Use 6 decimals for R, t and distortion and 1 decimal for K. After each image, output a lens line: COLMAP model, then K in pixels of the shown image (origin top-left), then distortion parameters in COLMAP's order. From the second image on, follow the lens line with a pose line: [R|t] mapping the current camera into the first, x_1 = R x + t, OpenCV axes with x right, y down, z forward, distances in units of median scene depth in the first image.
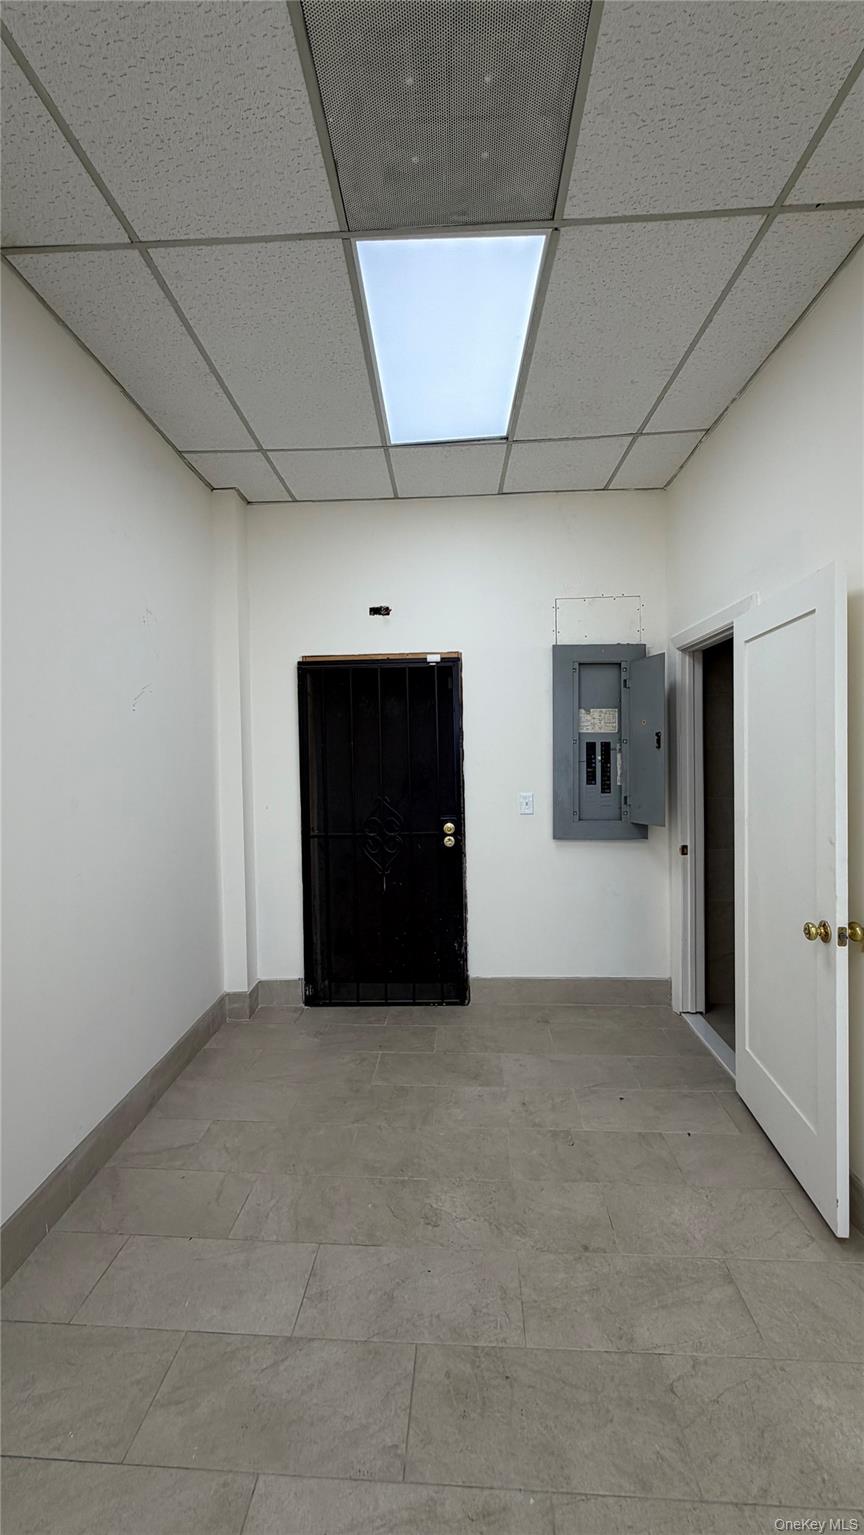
lens RADIAL K [[597.2, 0, 427.7], [0, 597.2, 766.9], [0, 0, 1]] dist [0.003292, -0.000496]
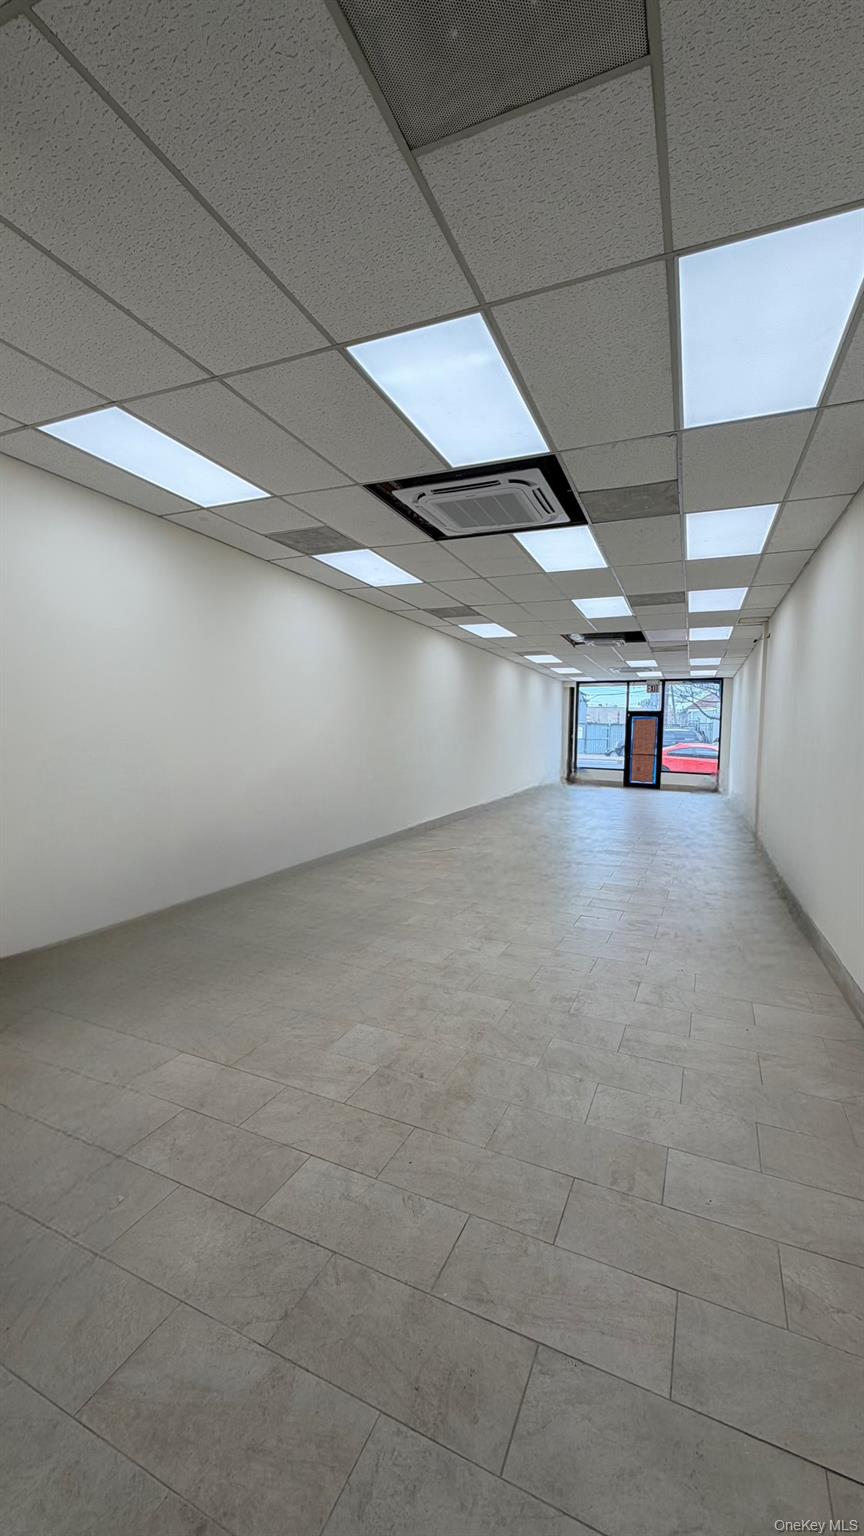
lens RADIAL K [[597.6, 0, 433.4], [0, 597.6, 765.6], [0, 0, 1]] dist [0.003292, -0.000496]
pose [[-0.933464, -0.020168, 0.358104, -0.249423], [0.005823, 0.997434, 0.071355, -0.049301], [-0.358624, 0.068693, -0.930951, 2.103902]]
